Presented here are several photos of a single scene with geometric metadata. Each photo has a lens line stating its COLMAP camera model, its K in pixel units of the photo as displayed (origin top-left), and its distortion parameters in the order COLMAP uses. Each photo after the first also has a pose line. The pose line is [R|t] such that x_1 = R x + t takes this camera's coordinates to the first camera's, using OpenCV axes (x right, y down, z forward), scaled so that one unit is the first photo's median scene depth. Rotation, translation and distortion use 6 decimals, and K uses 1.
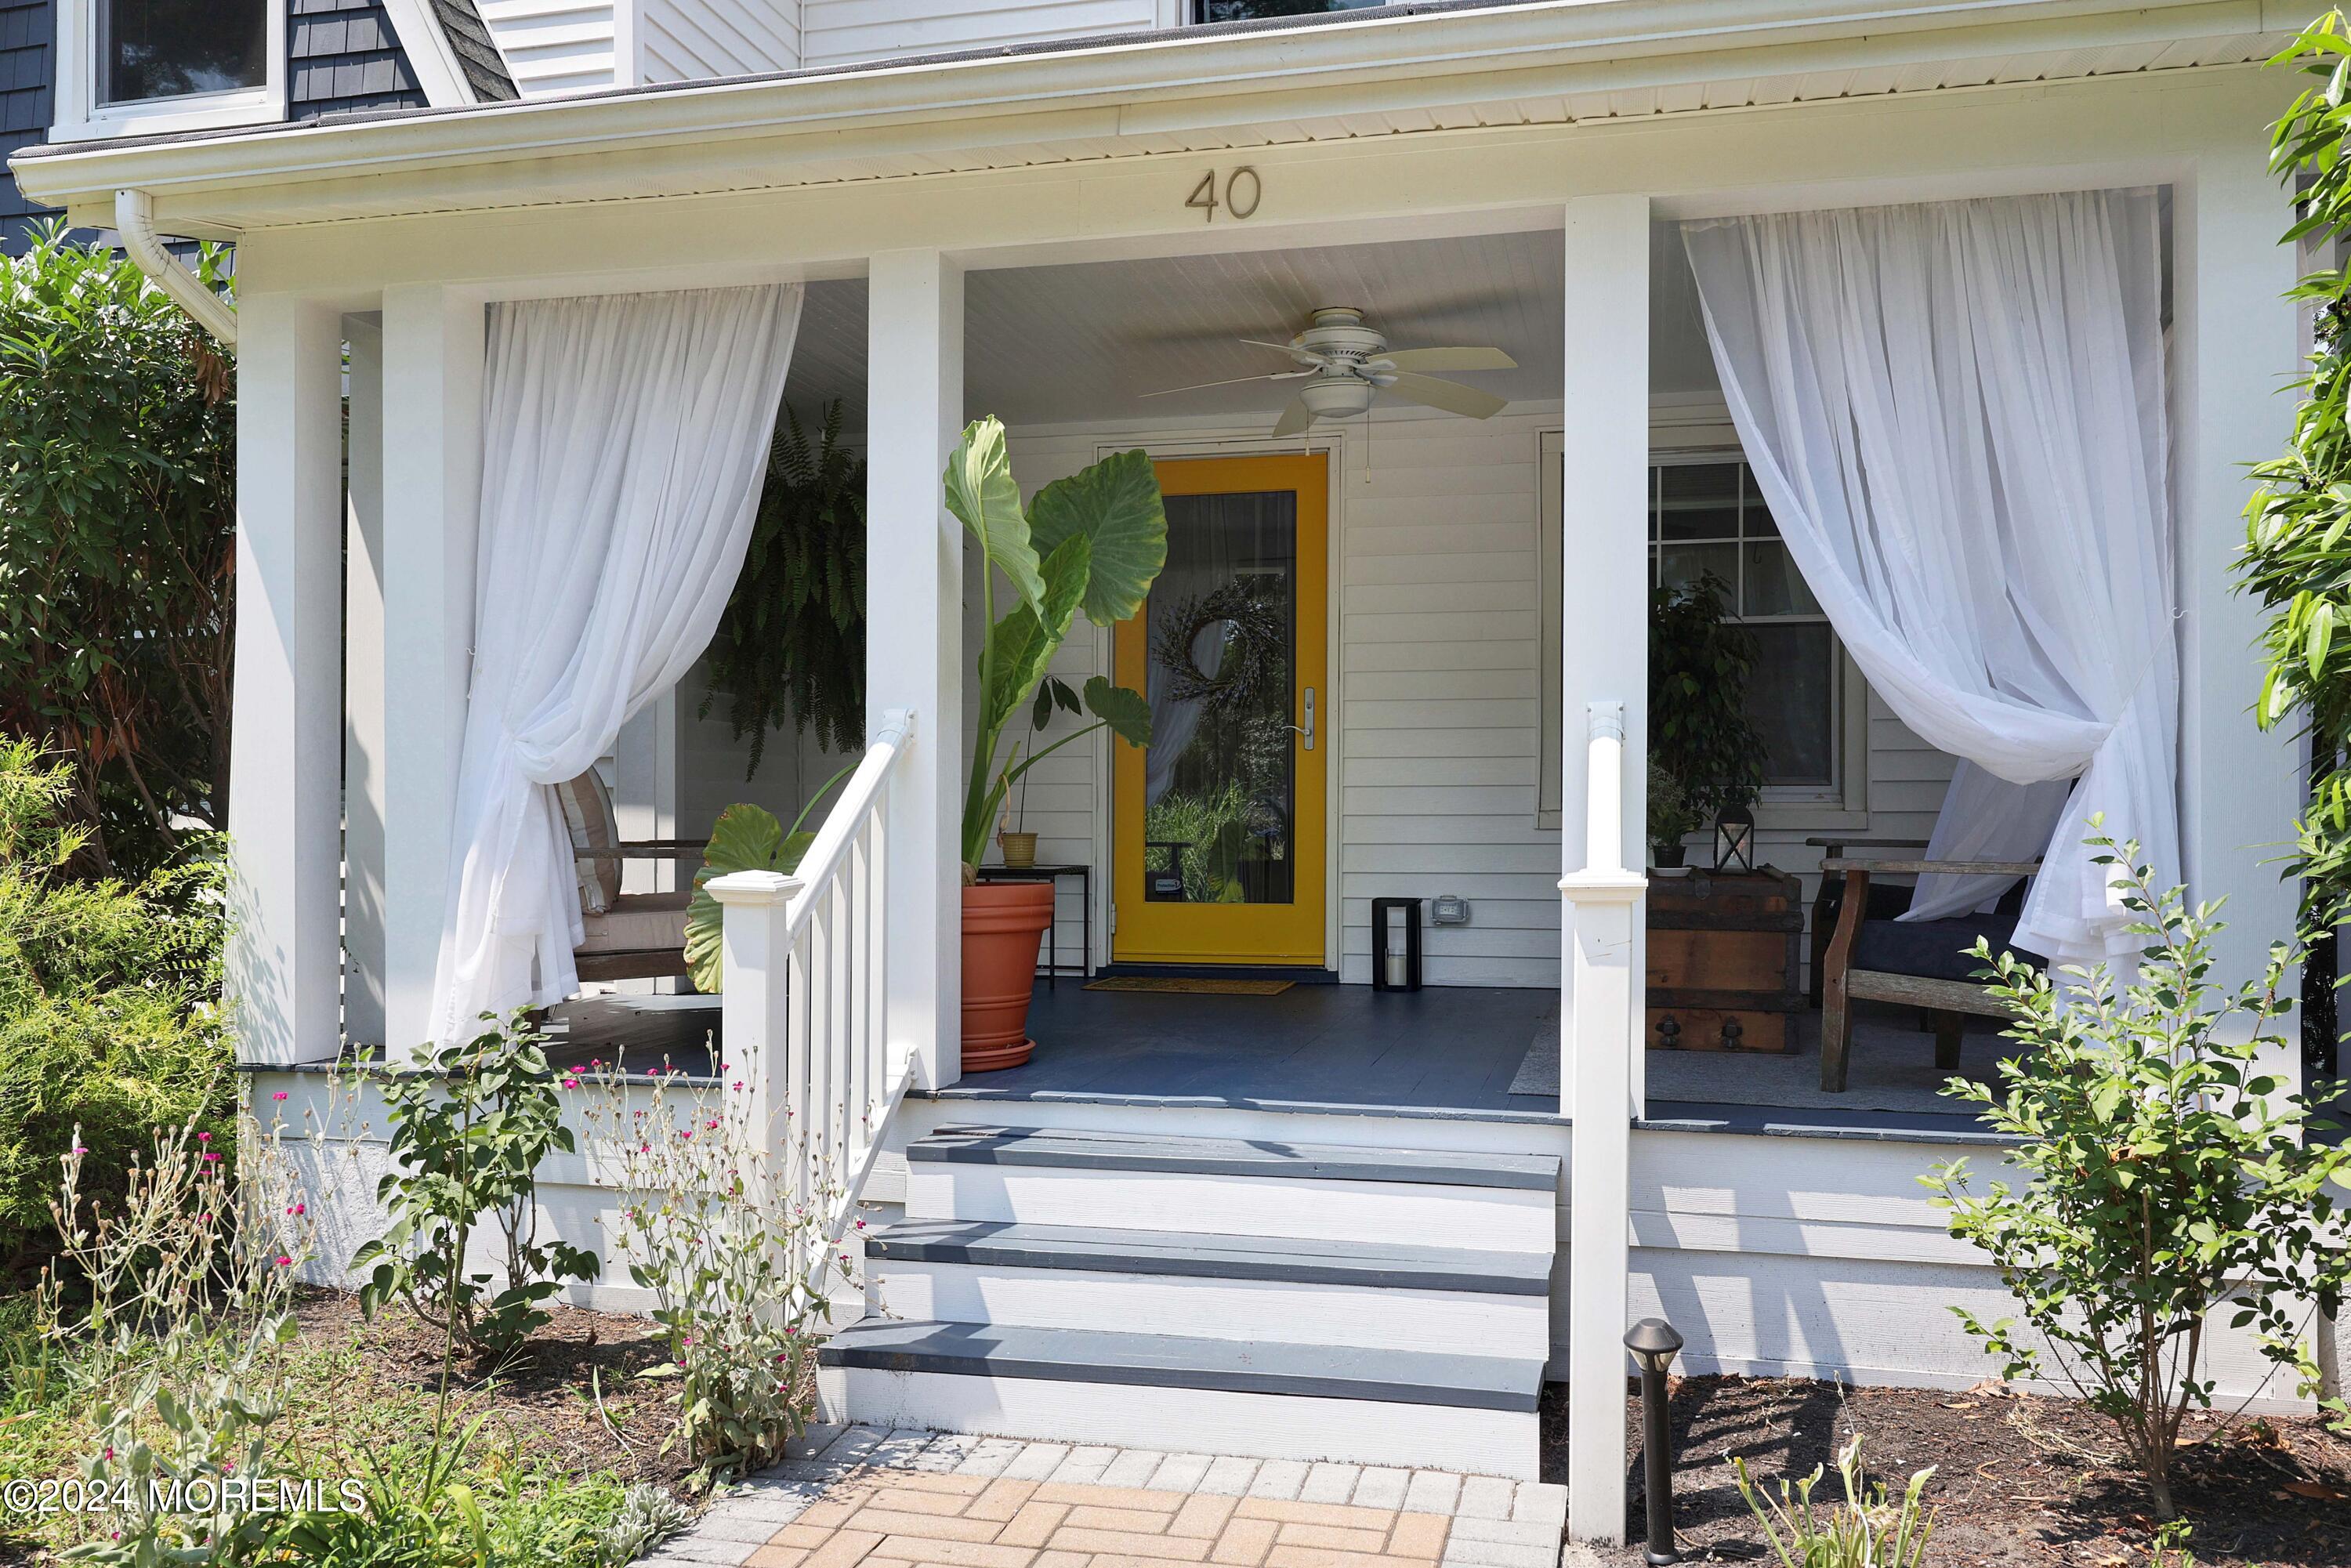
lens RADIAL K [[1767.3, 0, 1207.7], [0, 1767.3, 742.2], [0, 0, 1]] dist [0.000529, -0.005798]
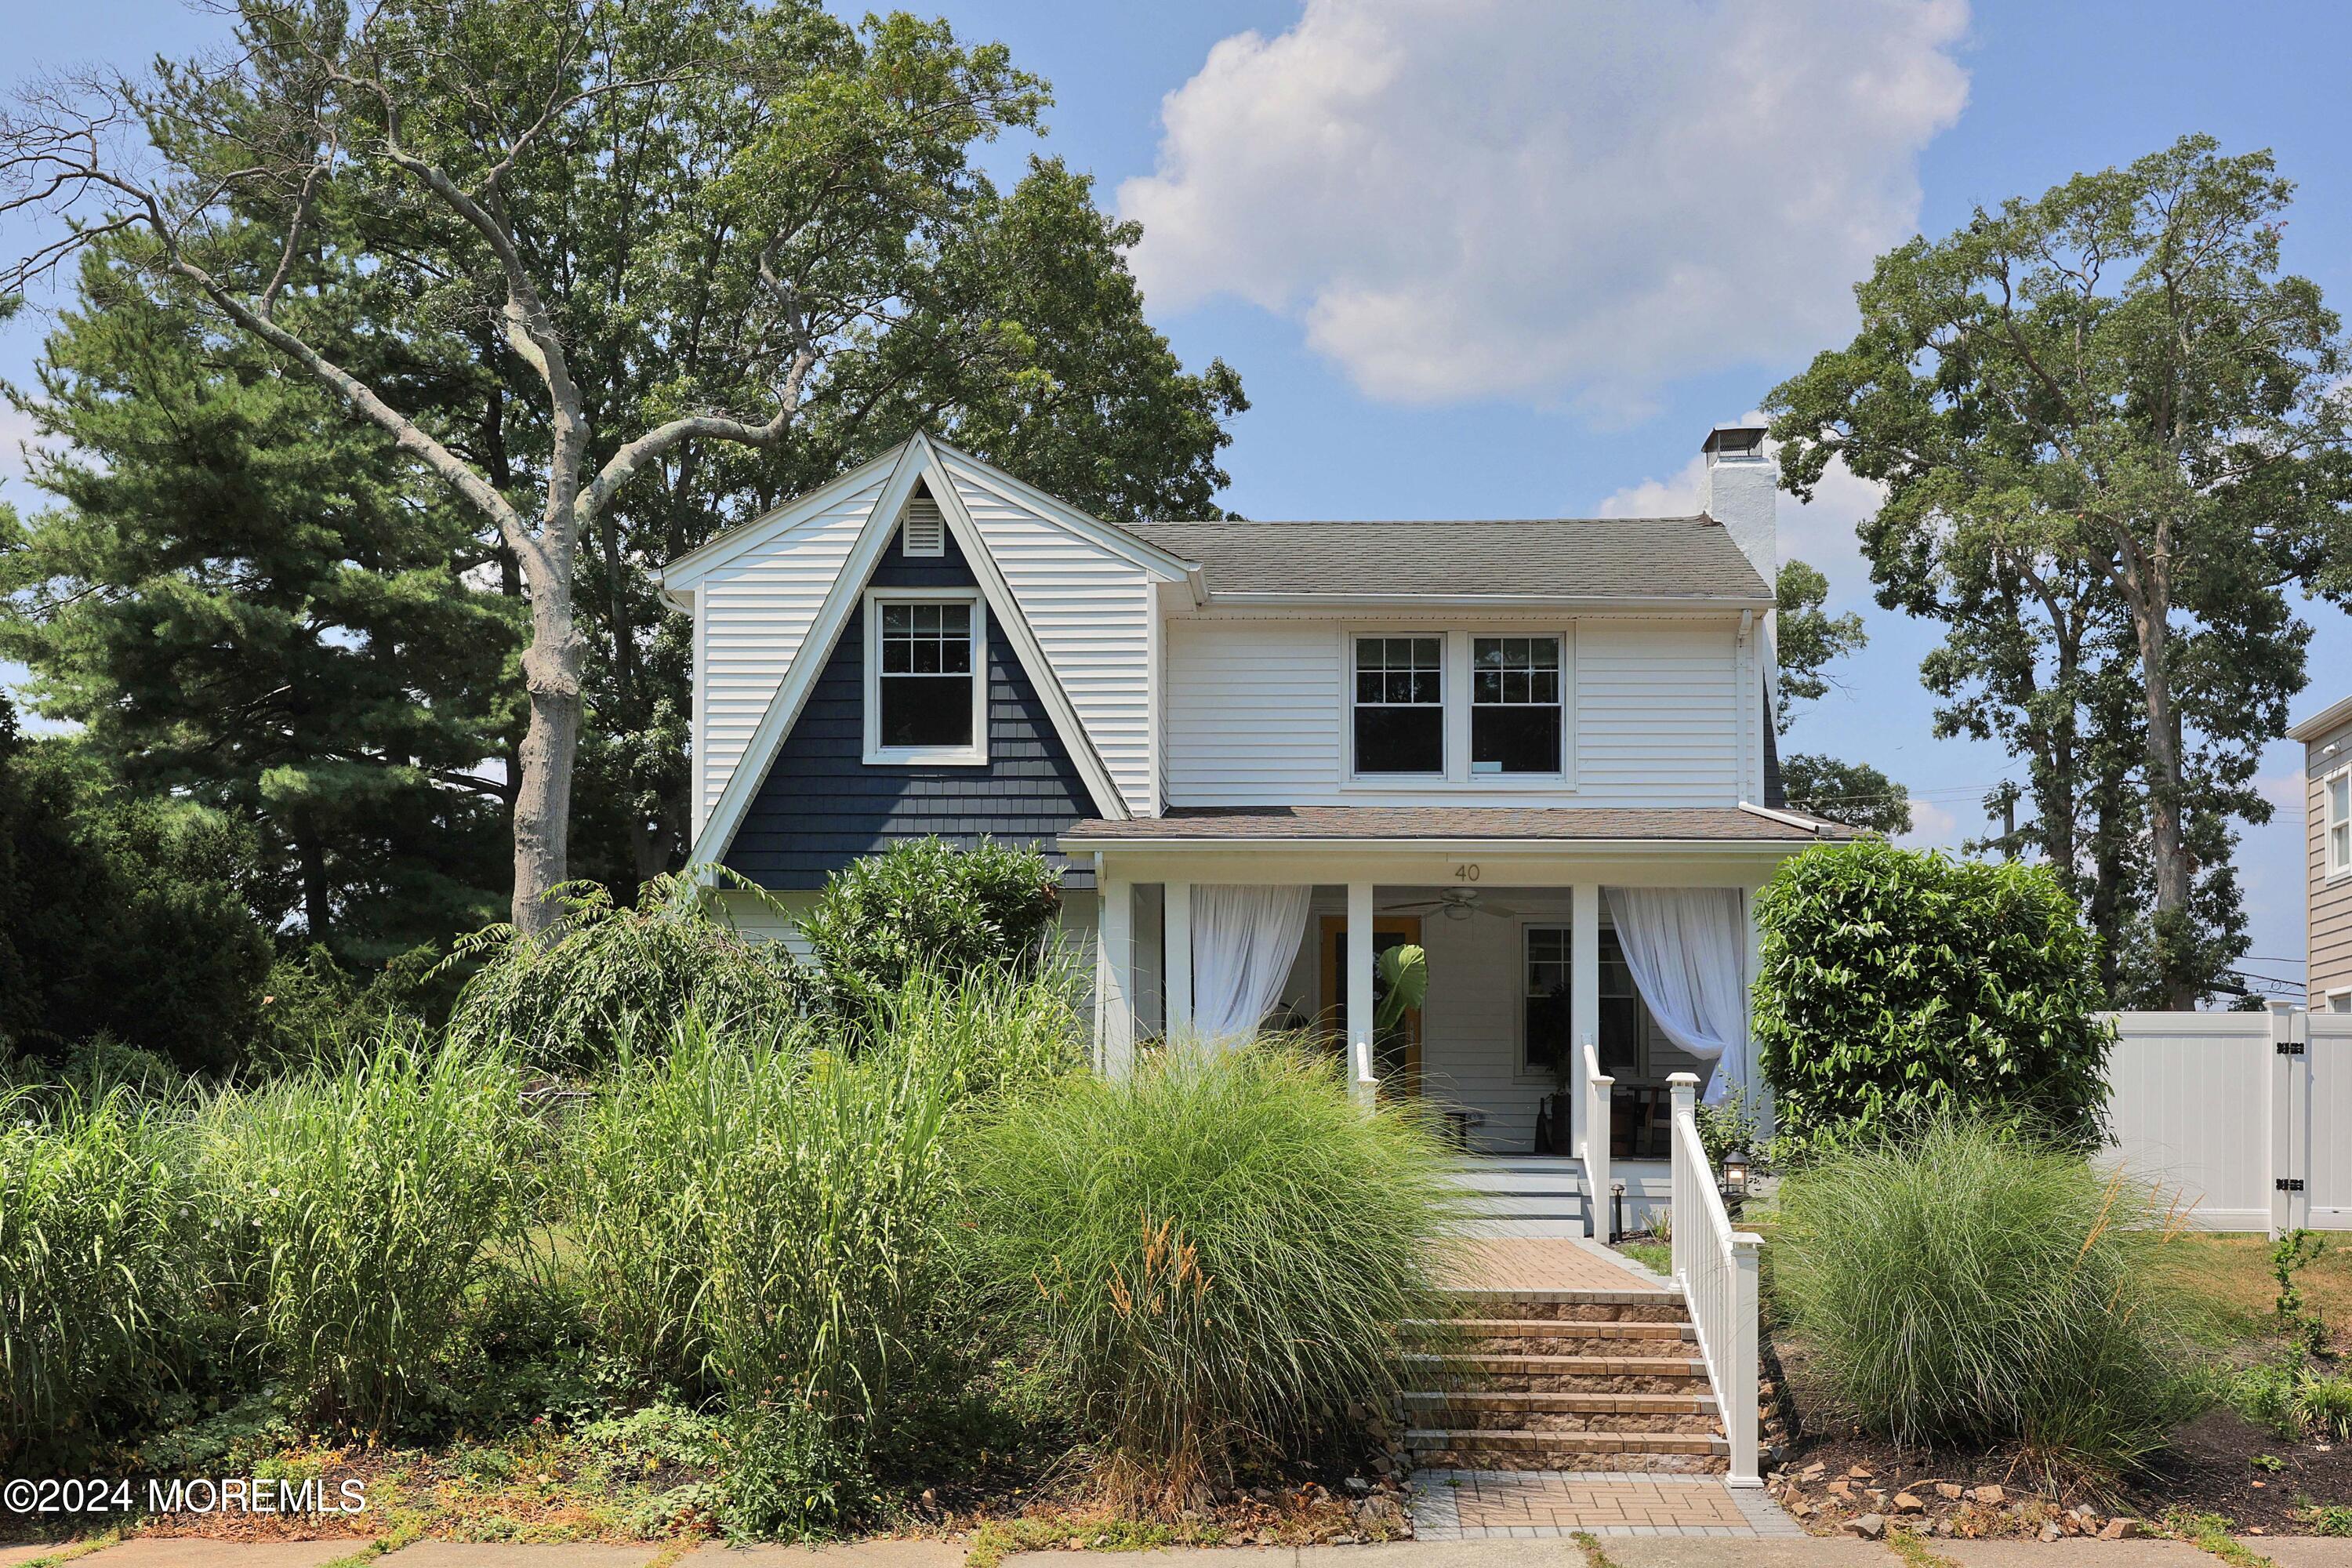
lens RADIAL K [[2257.8, 0, 1189.2], [0, 2257.8, 786.1], [0, 0, 1]] dist [-0.017958, 0.000000]
pose [[0.982418, 0.039866, 0.182387, -1.116699], [-0.016581, 0.991706, -0.127451, 0.055501], [-0.185955, 0.122186, 0.974931, -2.620241]]
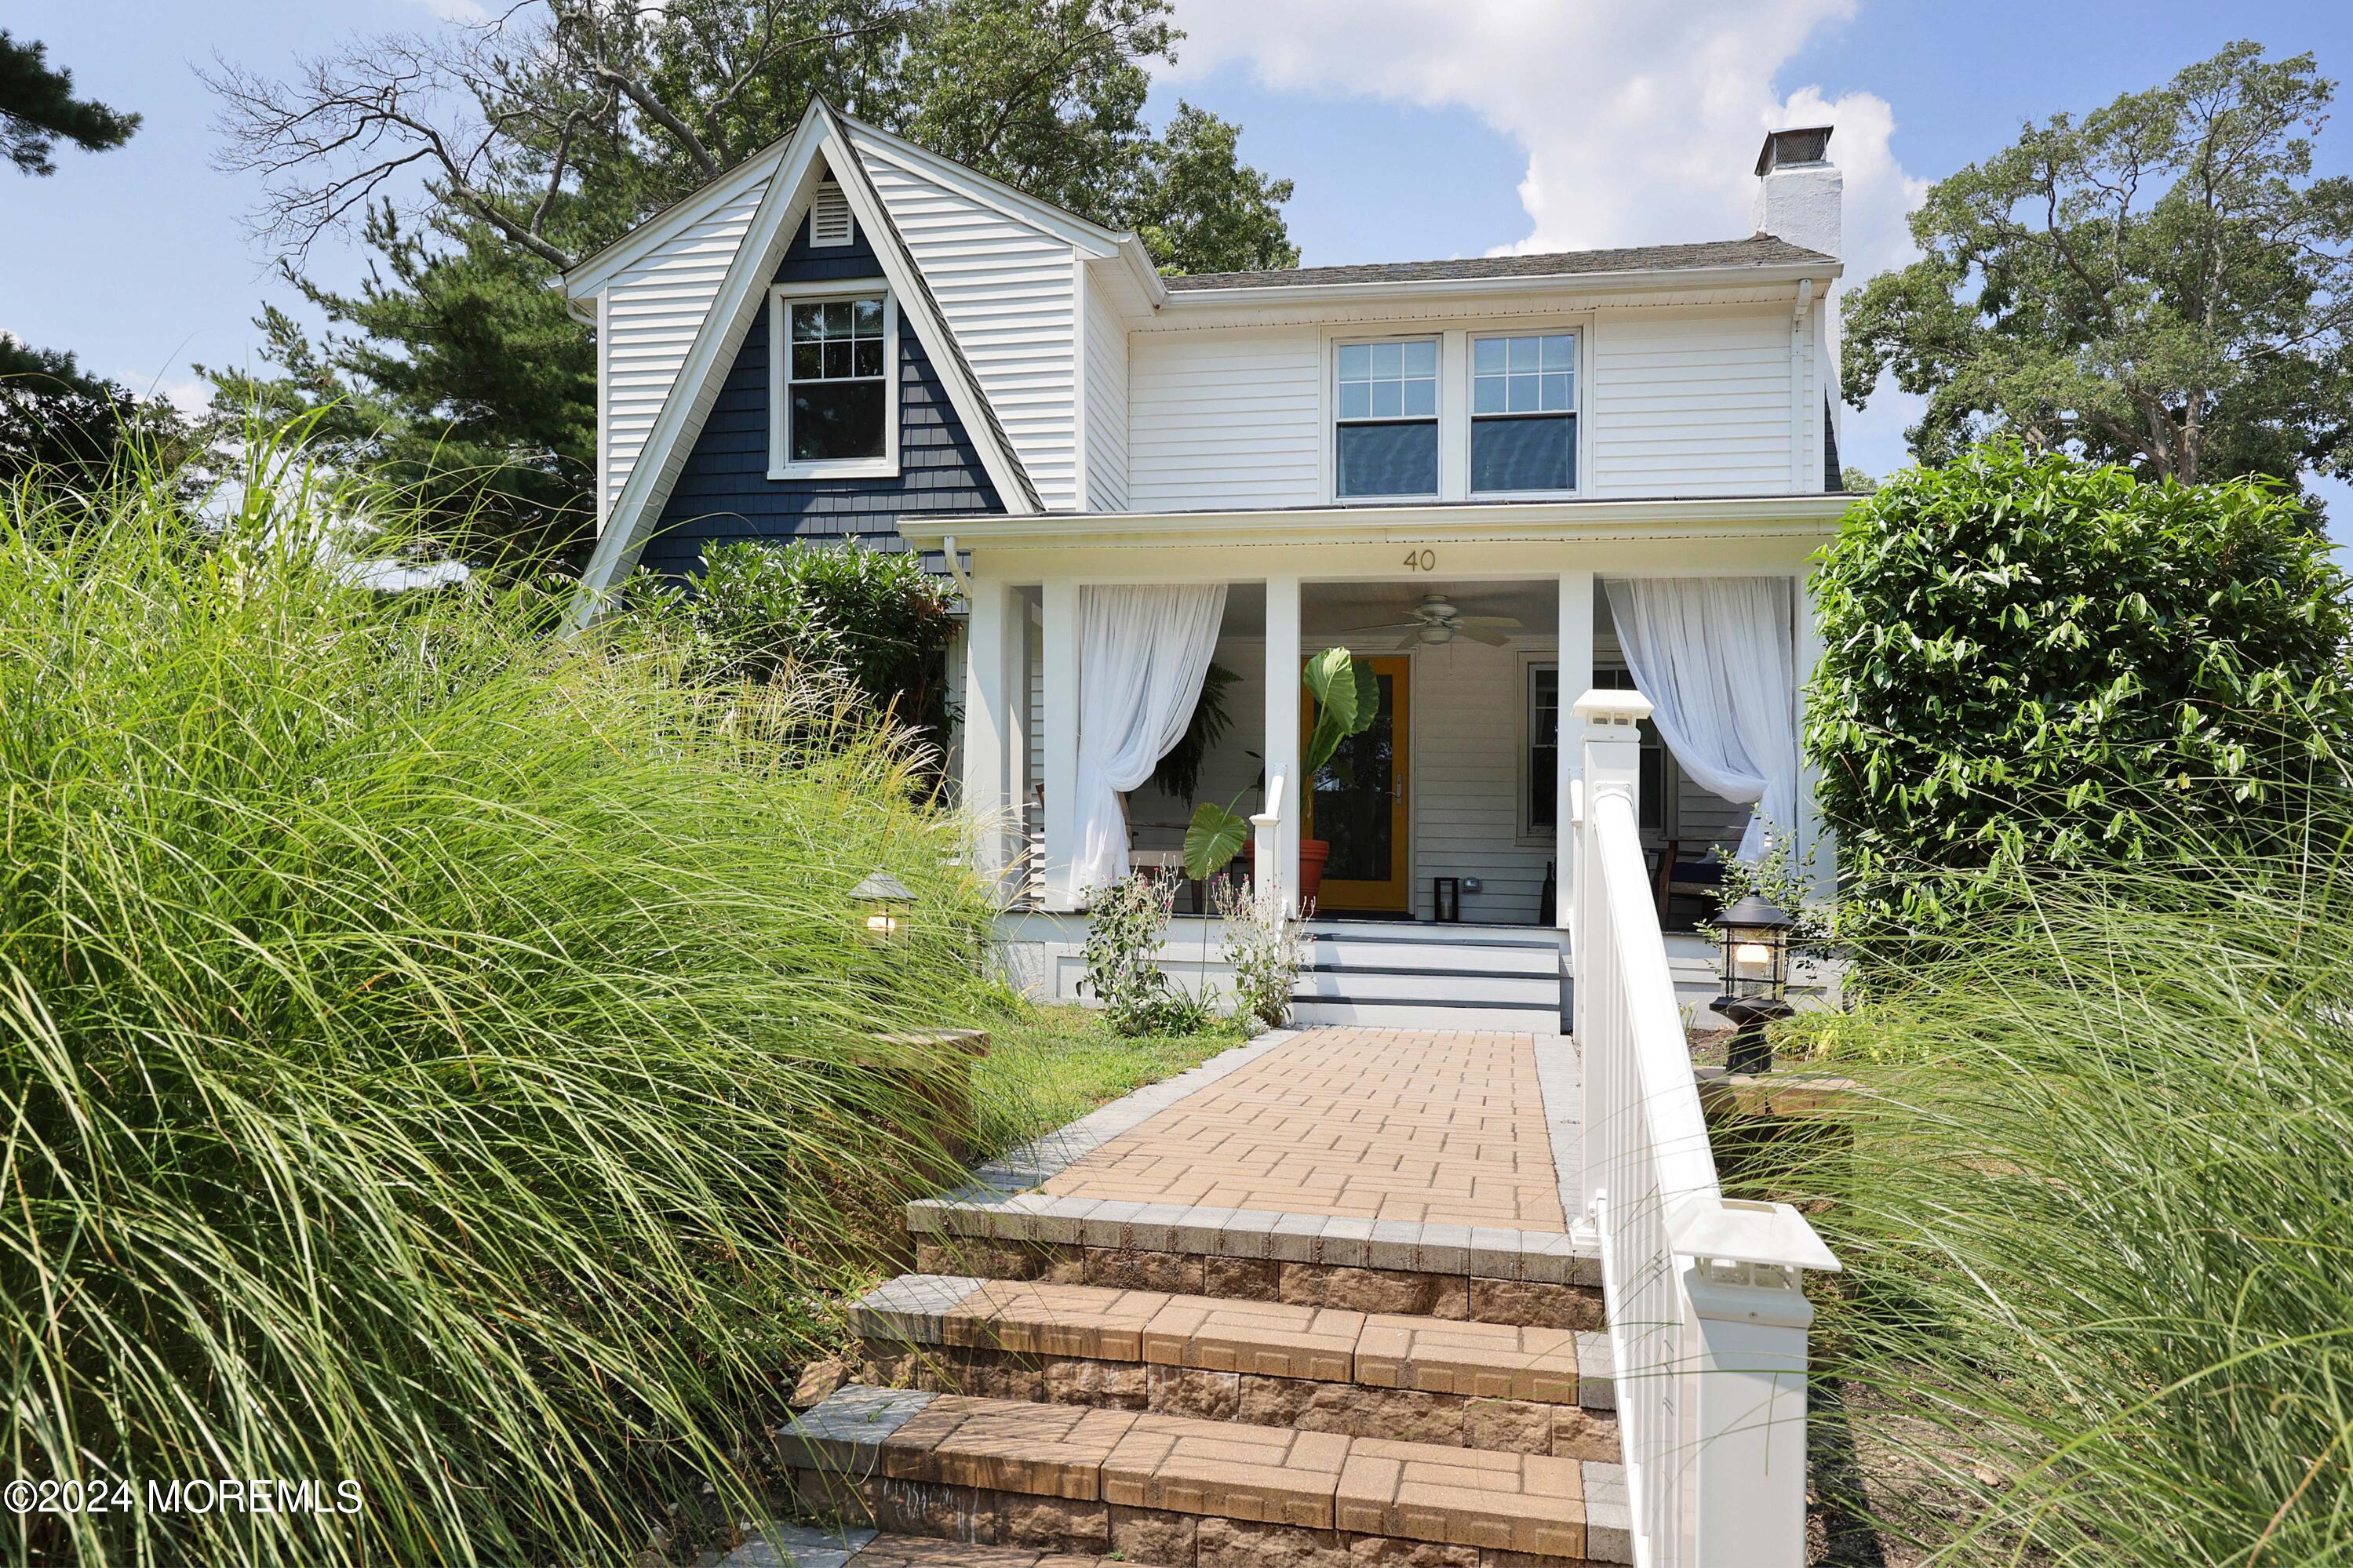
lens RADIAL K [[1517.5, 0, 1145.9], [0, 1517.5, 739.9], [0, 0, 1]] dist [0.007134, -0.006299]
pose [[0.999289, 0.033667, 0.016993, -0.364117], [-0.032078, 0.995740, -0.086444, 0.123792], [-0.019831, 0.085837, 0.996112, -0.988561]]
